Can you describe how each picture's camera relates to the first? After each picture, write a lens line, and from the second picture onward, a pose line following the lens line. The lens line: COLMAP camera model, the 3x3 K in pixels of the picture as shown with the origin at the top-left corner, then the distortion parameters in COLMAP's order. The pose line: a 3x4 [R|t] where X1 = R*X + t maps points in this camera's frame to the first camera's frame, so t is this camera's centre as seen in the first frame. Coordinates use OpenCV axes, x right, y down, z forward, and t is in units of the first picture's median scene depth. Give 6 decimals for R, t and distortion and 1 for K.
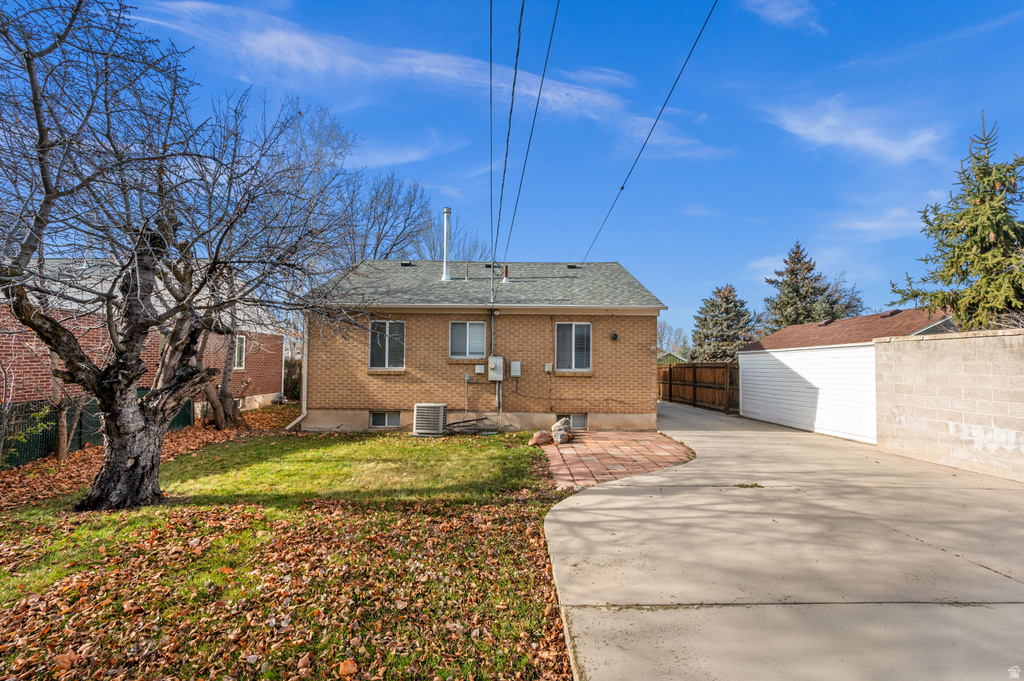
lens RADIAL K [[414.1, 0, 510.9], [0, 414.1, 350.6], [0, 0, 1]] dist [-0.003165, 0.000682]
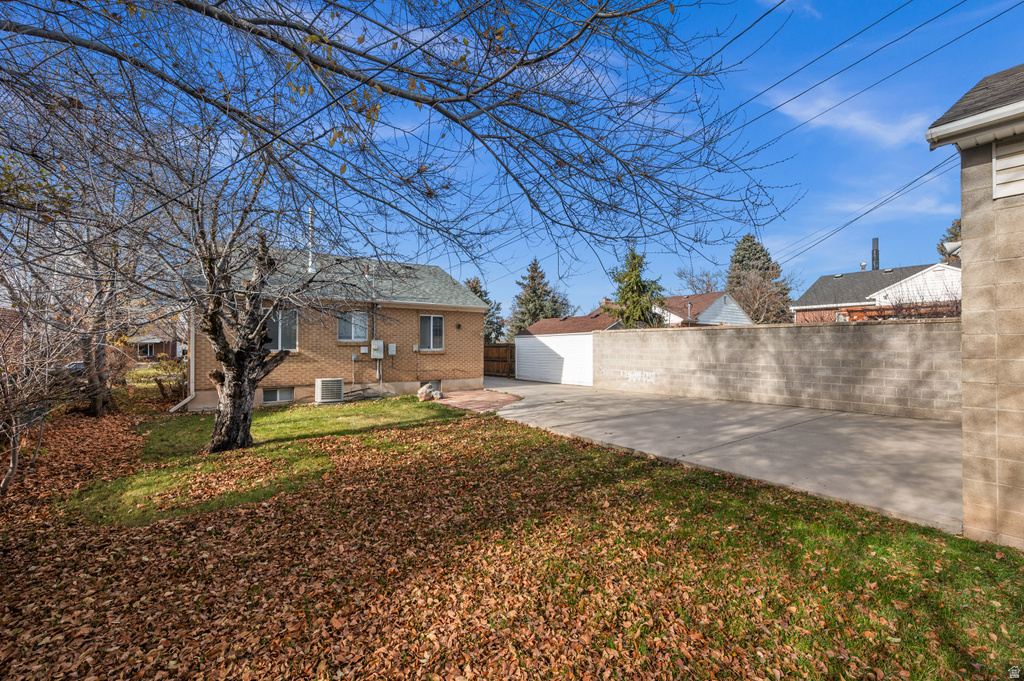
lens RADIAL K [[414.1, 0, 519.0], [0, 414.1, 341.6], [0, 0, 1]] dist [-0.003165, 0.000682]
pose [[0.816171, -0.003612, 0.577800, -0.421373], [-0.011185, 0.999694, 0.022049, -0.013896], [-0.577703, -0.024458, 0.815881, -0.309448]]
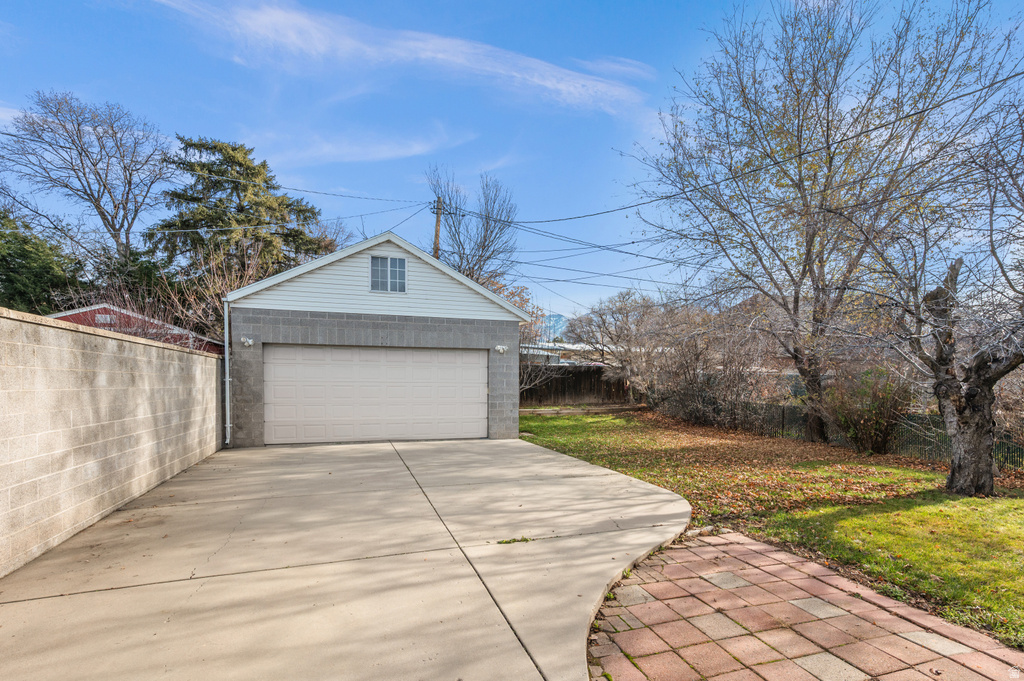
lens RADIAL K [[499.1, 0, 521.0], [0, 499.1, 396.1], [0, 0, 1]] dist [-0.000988, 0.000127]
pose [[-0.949626, -0.007683, -0.313291, 0.434100], [-0.005439, 0.999953, -0.008036, 0.036274], [0.313338, -0.005927, -0.949623, 0.949361]]
